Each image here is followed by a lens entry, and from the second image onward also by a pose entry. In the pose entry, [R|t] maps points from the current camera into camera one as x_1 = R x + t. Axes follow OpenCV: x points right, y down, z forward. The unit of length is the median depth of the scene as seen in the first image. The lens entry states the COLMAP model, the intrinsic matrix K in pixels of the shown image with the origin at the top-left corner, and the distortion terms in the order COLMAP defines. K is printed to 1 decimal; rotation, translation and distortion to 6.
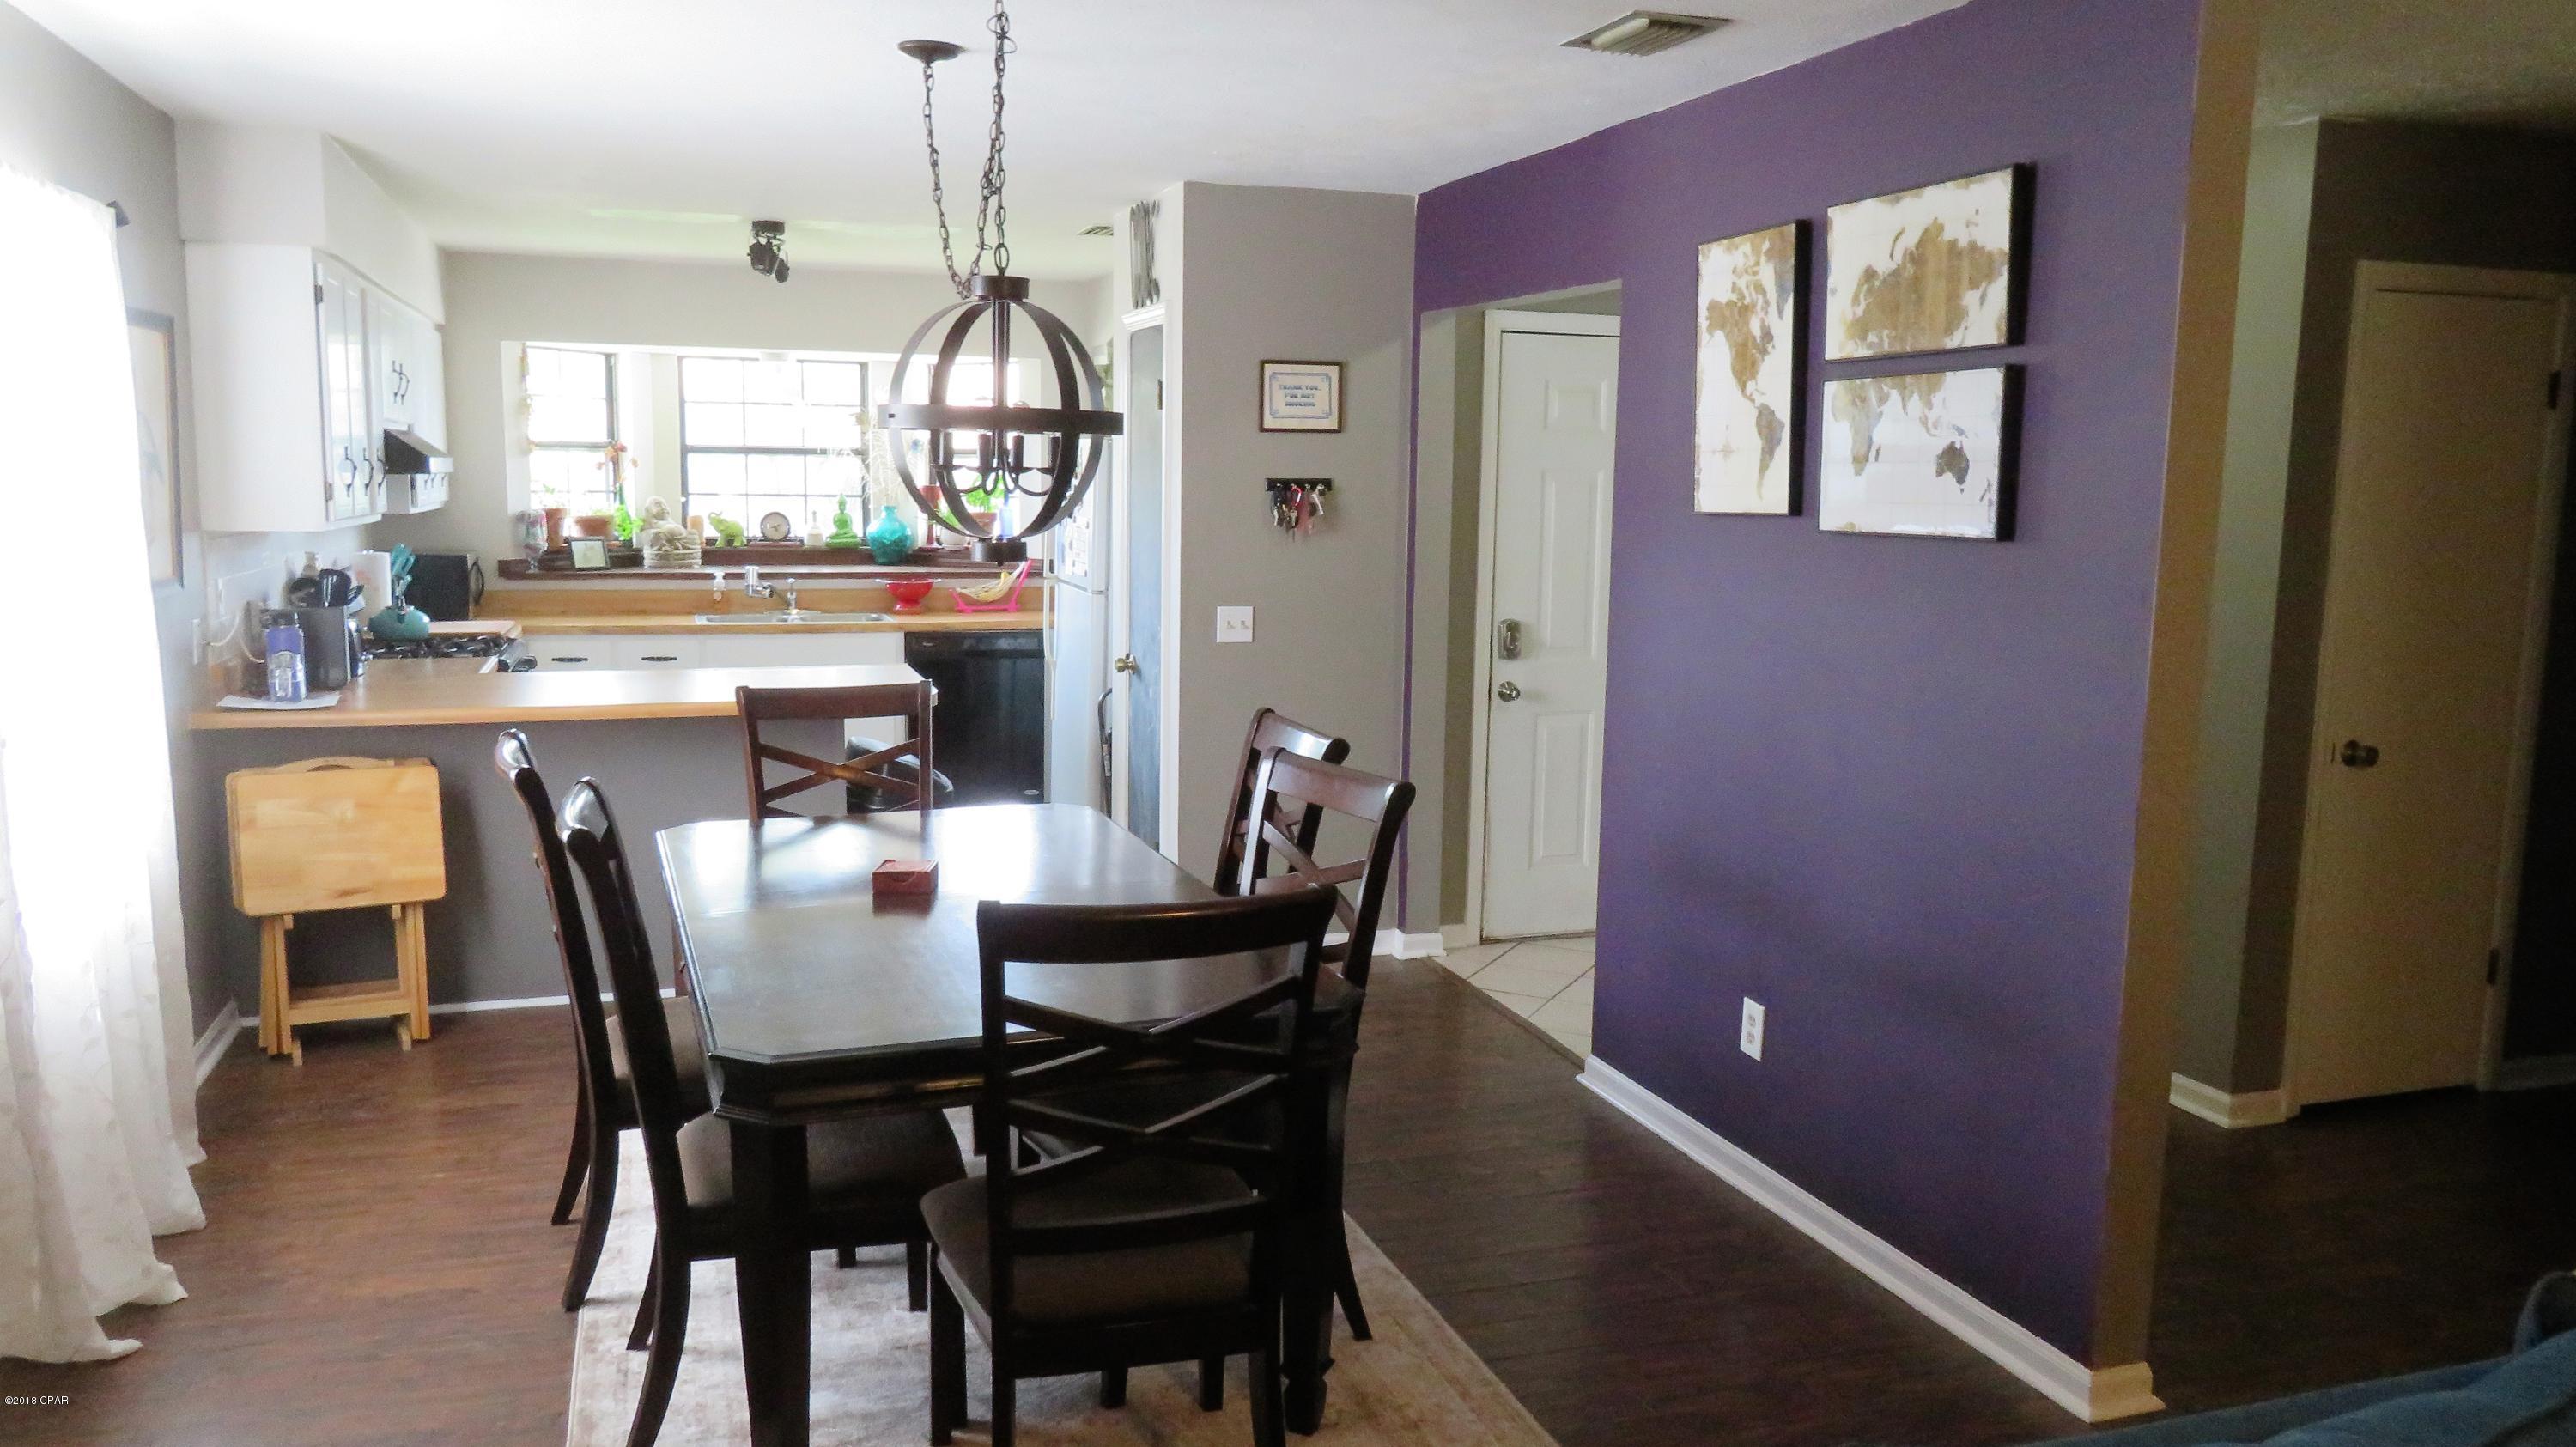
lens RADIAL K [[1877.3, 0, 1302.7], [0, 1877.3, 734.1], [0, 0, 1]] dist [-0.022306, 0.019870]
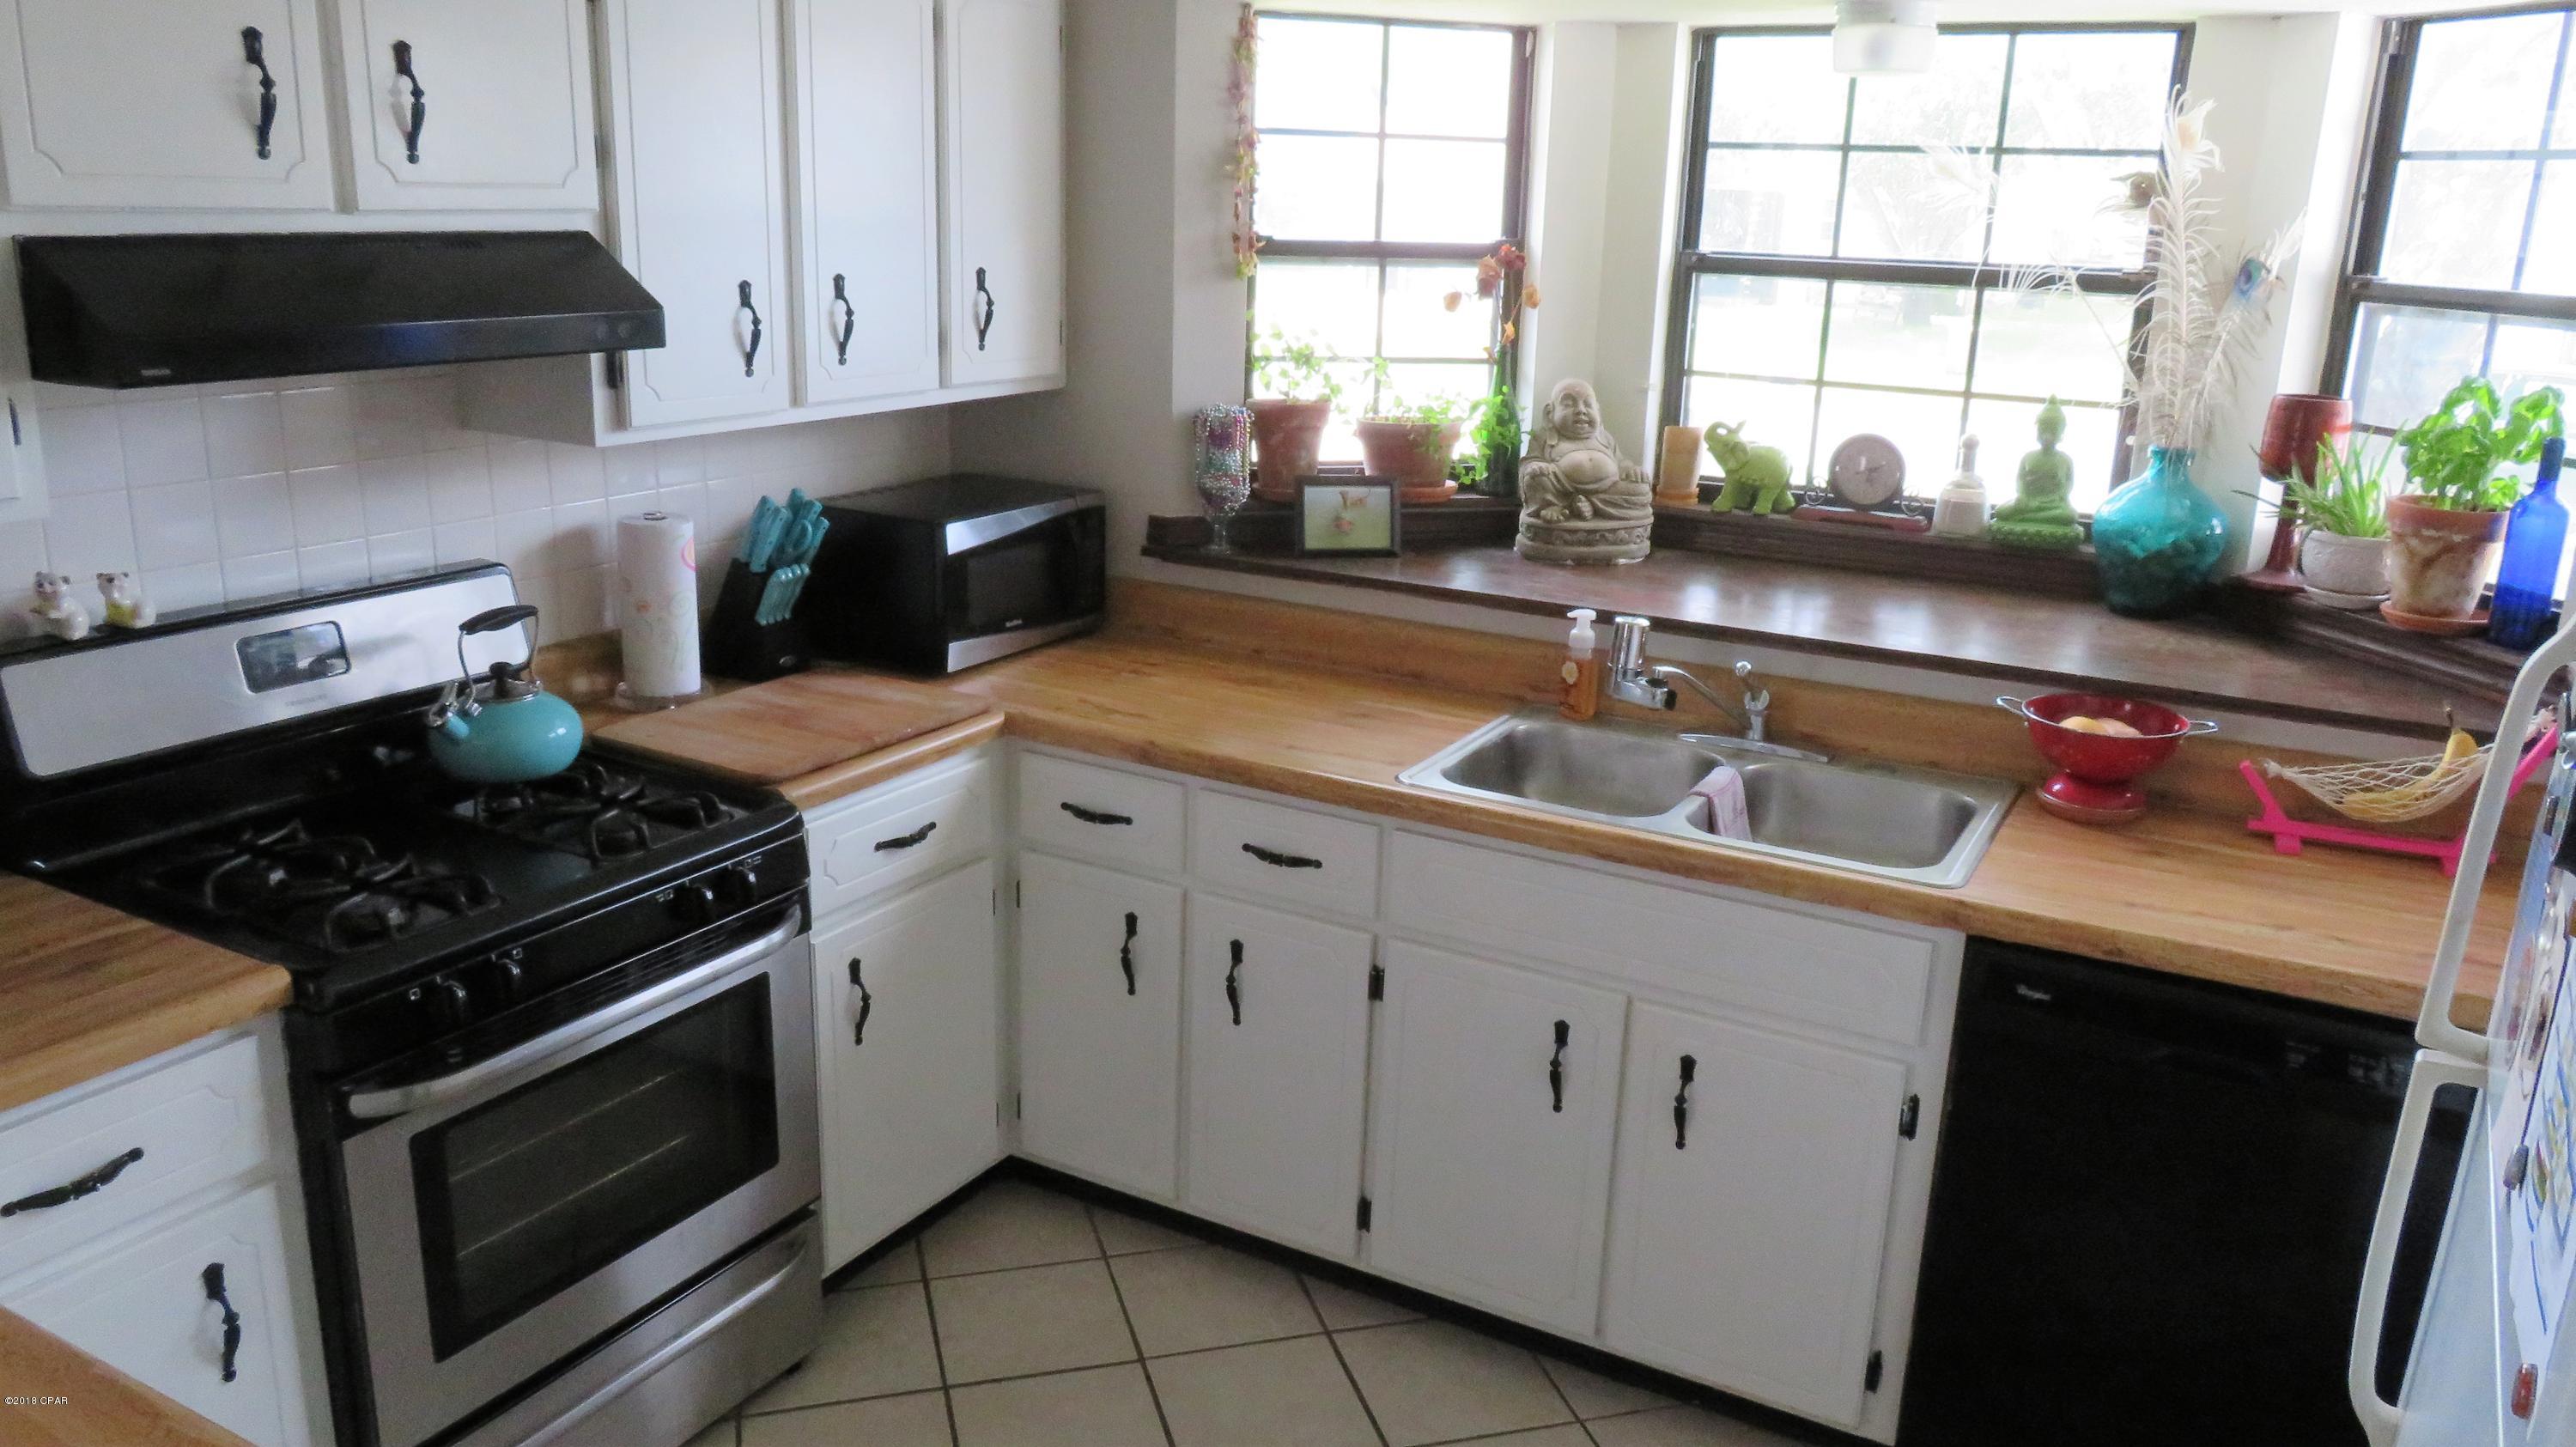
lens RADIAL K [[1950.1, 0, 1293.7], [0, 1950.1, 721.2], [0, 0, 1]] dist [-0.016367, 0.015687]
pose [[0.667848, 0.203654, -0.715894, -0.064005], [-0.121210, 0.978757, 0.165357, -0.120380], [0.734362, -0.023660, 0.678345, 0.680048]]
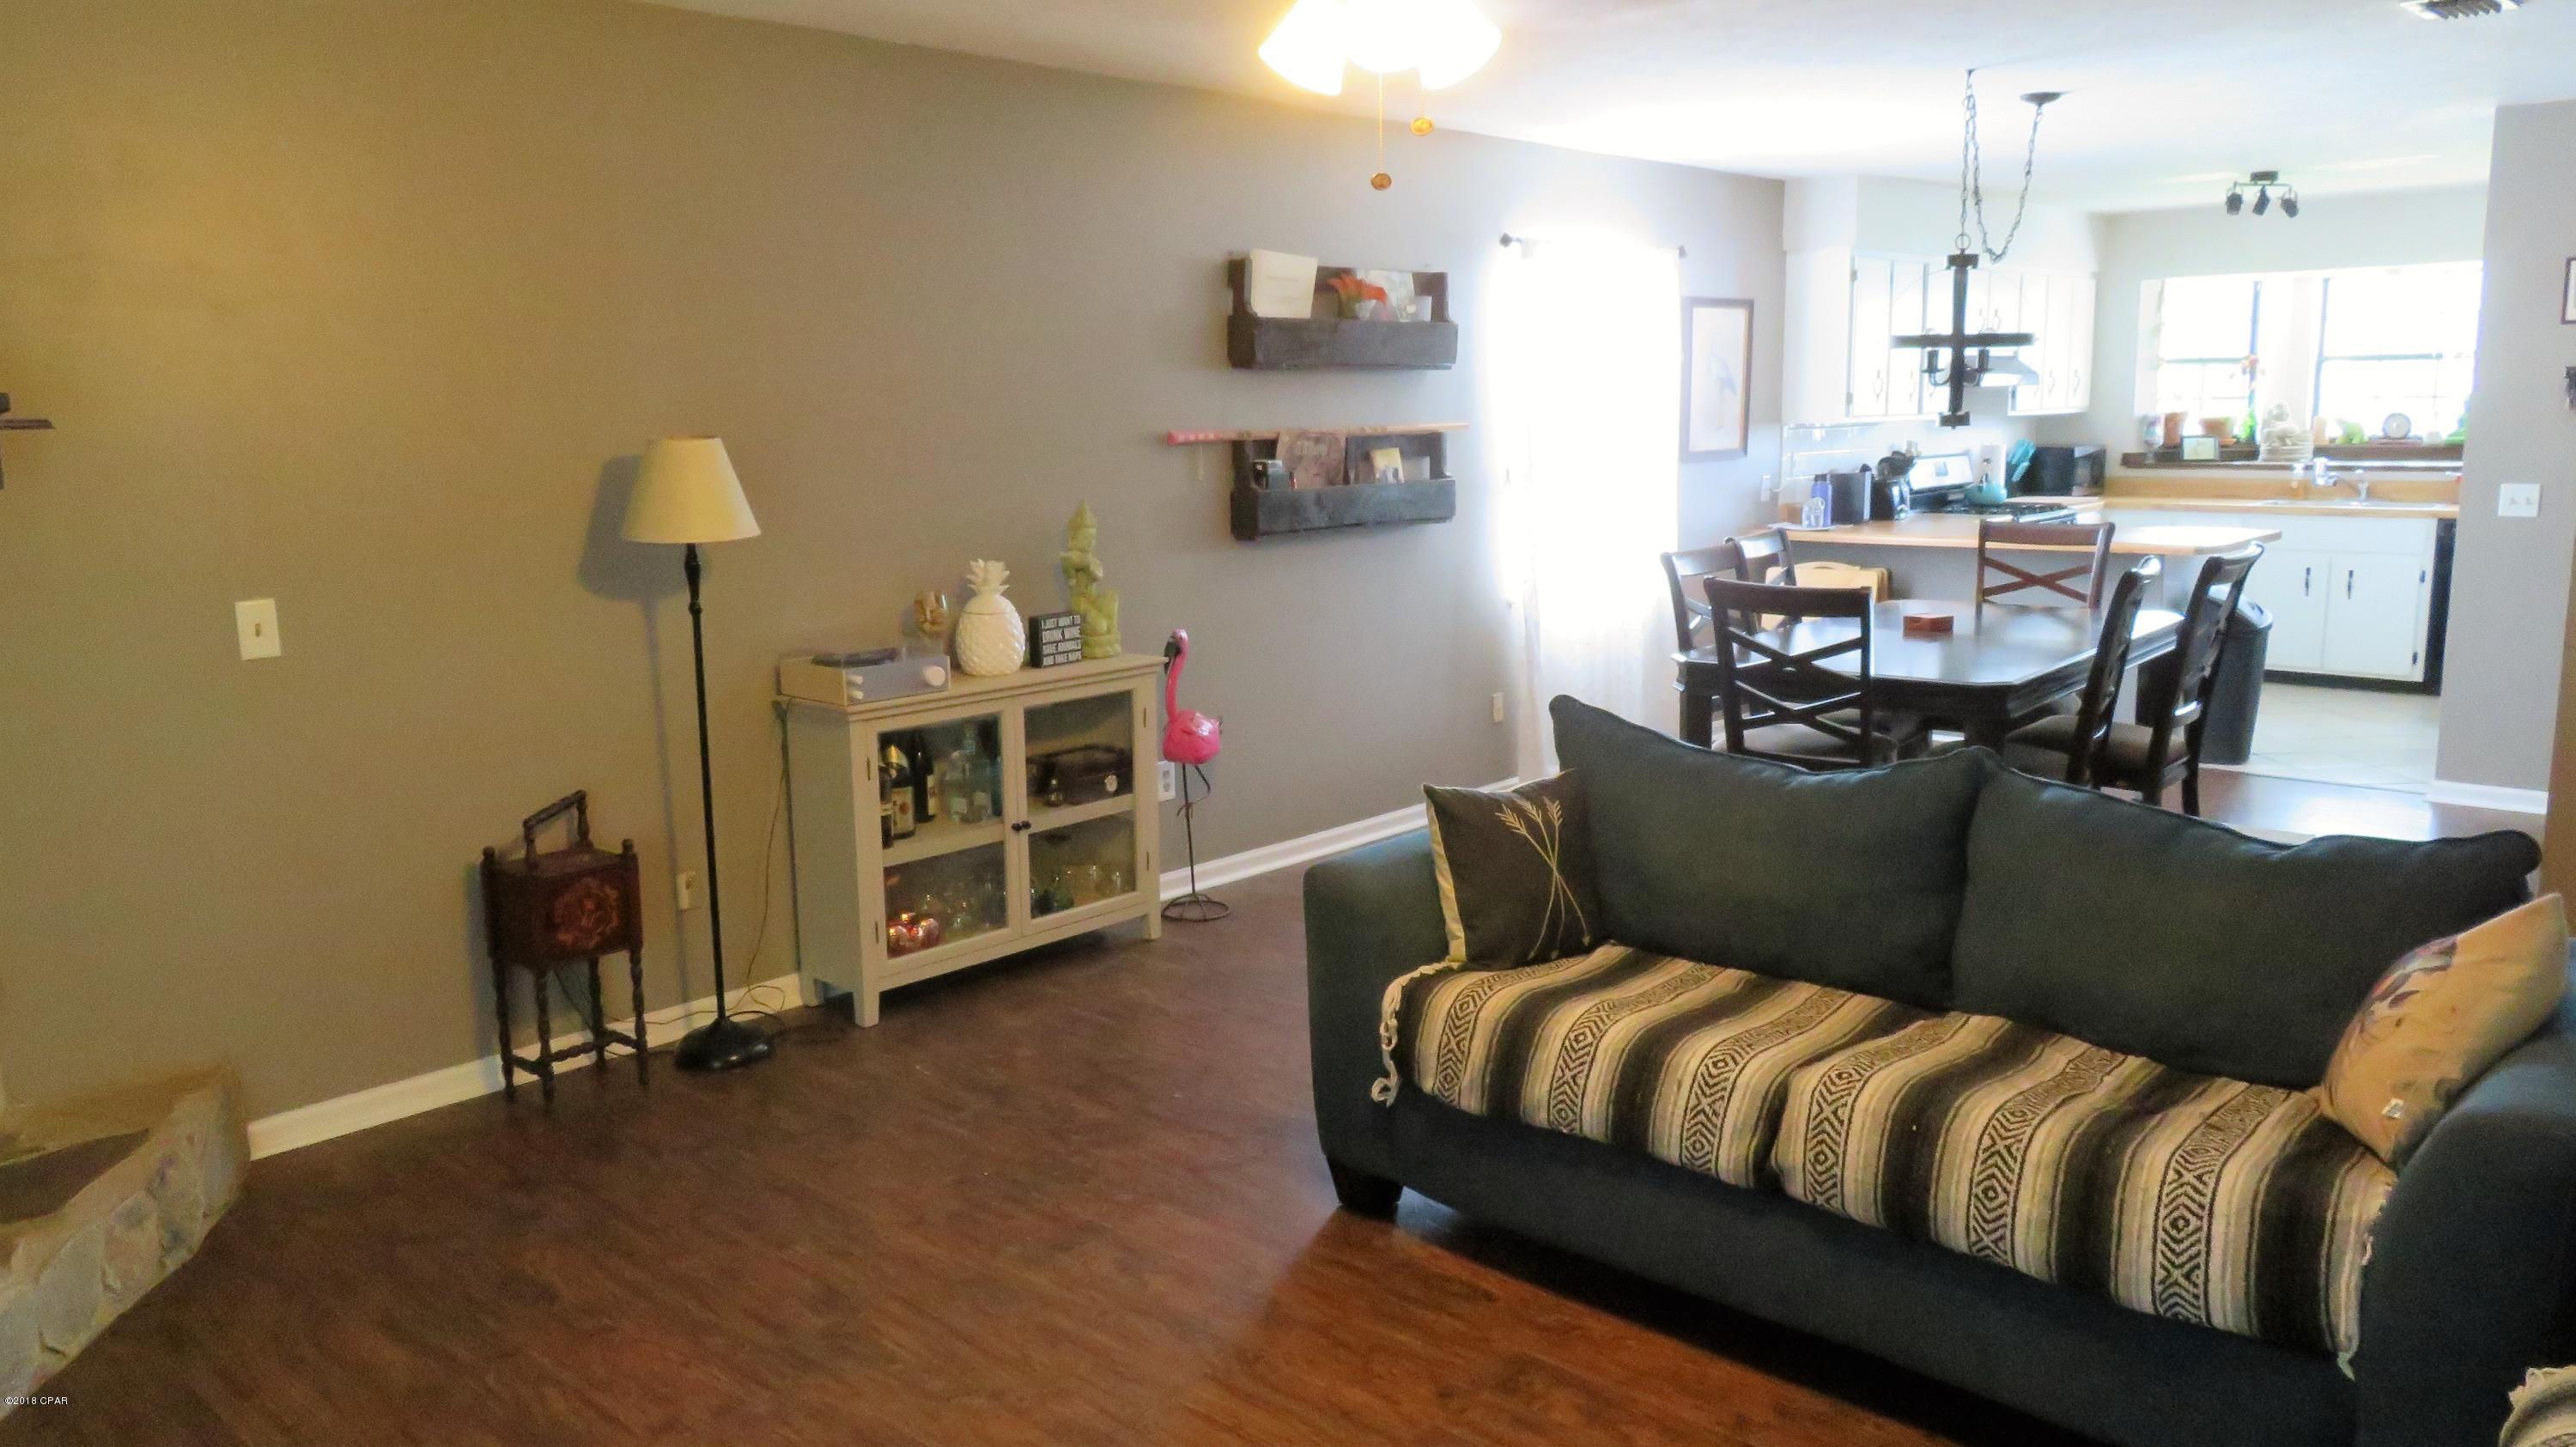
lens RADIAL K [[1877.3, 0, 1241.9], [0, 1877.3, 725.9], [0, 0, 1]] dist [-0.022306, 0.019870]
pose [[0.465497, 0.126499, -0.875963, 0.421630], [-0.095841, 0.991118, 0.092198, 0.031711], [0.879845, 0.041035, 0.473486, -0.131541]]
